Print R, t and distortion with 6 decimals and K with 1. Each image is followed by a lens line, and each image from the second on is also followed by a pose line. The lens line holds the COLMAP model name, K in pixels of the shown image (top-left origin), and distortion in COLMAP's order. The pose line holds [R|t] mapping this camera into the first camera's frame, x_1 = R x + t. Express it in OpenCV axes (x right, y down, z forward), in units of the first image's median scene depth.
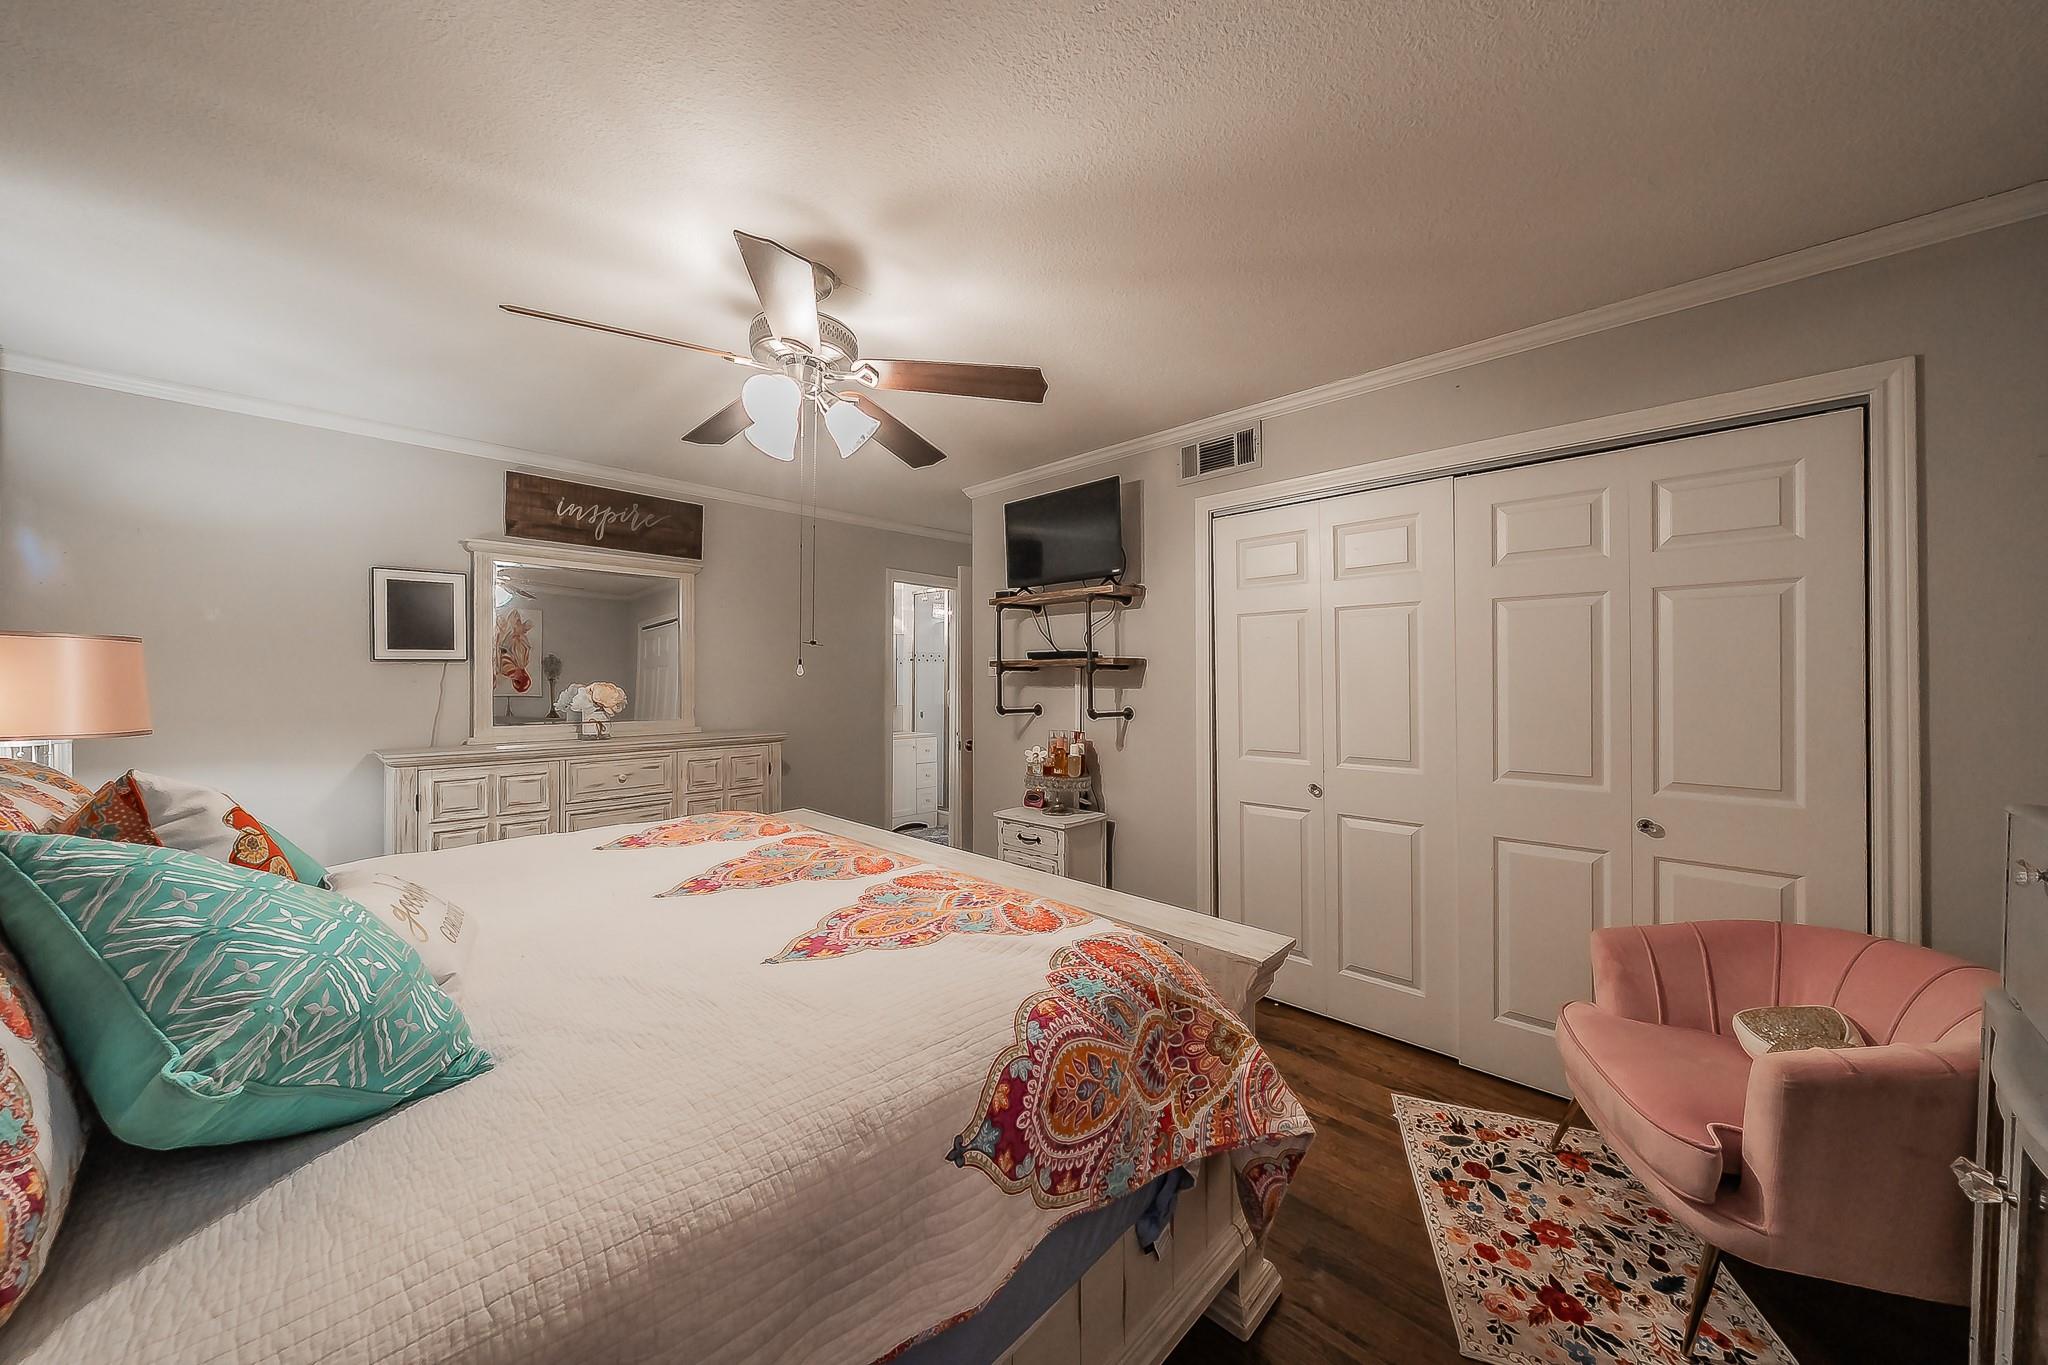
lens RADIAL K [[710.3, 0, 1024.7], [0, 710.3, 680.2], [0, 0, 1]] dist [-0.000065, 0.000000]
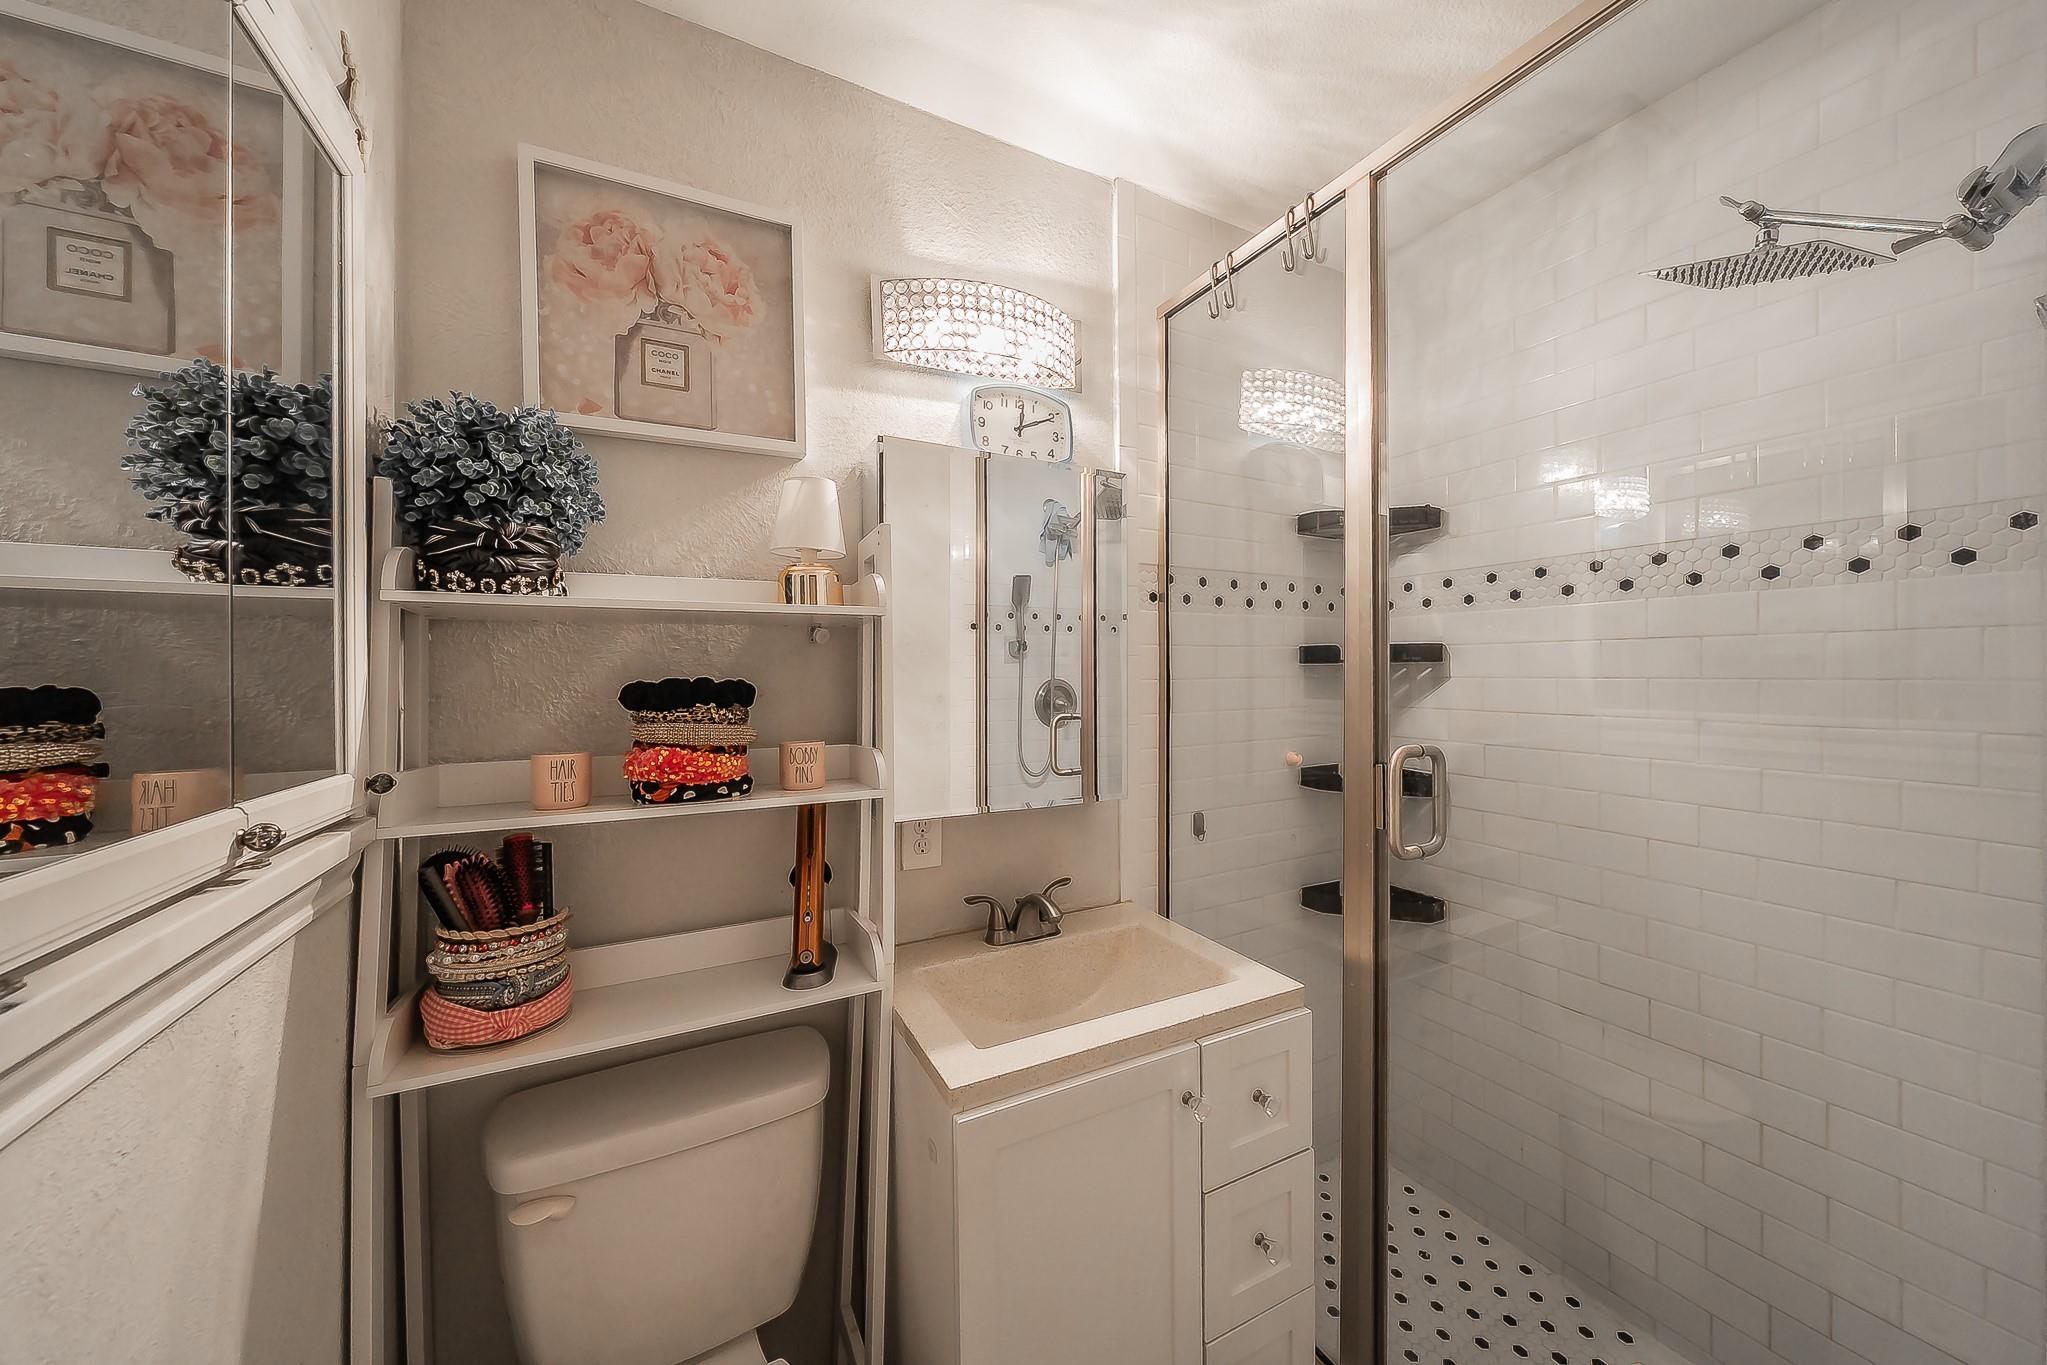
lens RADIAL K [[710.0, 0, 1023.5], [0, 710.0, 674.4], [0, 0, 1]] dist [-0.000065, 0.000000]
pose [[0.943120, -0.005790, -0.332402, -0.121231], [0.005530, 0.999983, -0.001731, -0.002030], [0.332407, -0.000206, 0.943136, 0.755564]]
